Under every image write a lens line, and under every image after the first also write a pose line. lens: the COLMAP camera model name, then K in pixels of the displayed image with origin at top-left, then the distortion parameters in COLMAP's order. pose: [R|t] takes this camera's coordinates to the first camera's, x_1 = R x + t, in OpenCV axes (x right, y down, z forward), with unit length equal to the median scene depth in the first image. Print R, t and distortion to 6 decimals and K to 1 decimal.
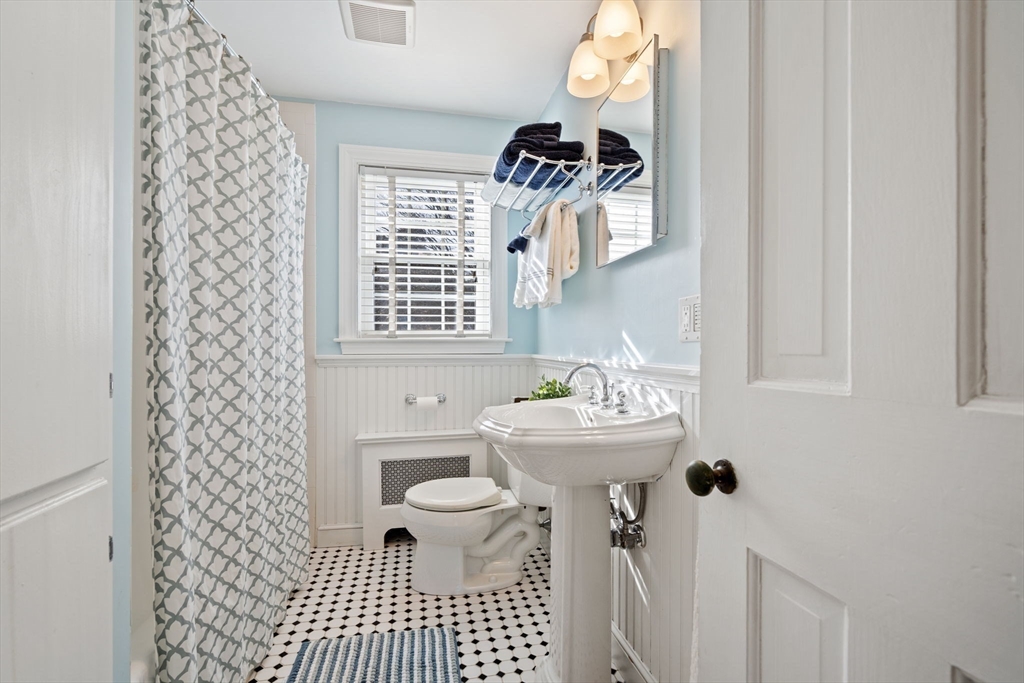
lens RADIAL K [[467.0, 0, 511.2], [0, 467.0, 345.0], [0, 0, 1]] dist [-0.001934, 0.000681]
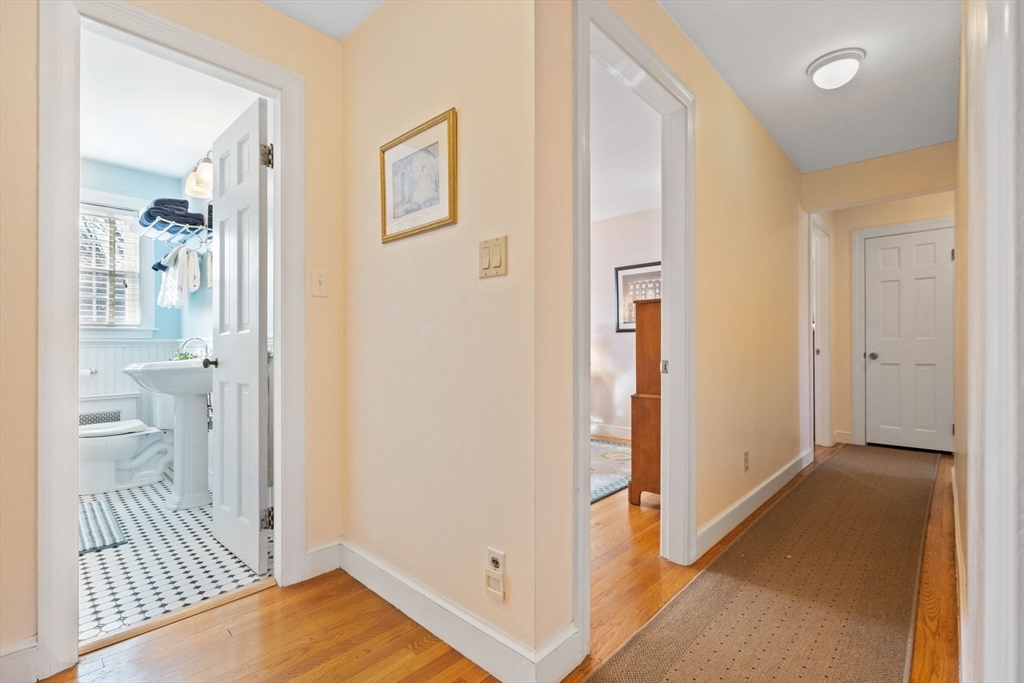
lens RADIAL K [[467.0, 0, 511.2], [0, 467.0, 345.0], [0, 0, 1]] dist [-0.001934, 0.000681]
pose [[0.824434, -0.003578, 0.565946, 0.101358], [0.007011, 0.999968, -0.003891, 0.061728], [-0.565914, 0.007175, 0.824433, -0.965030]]
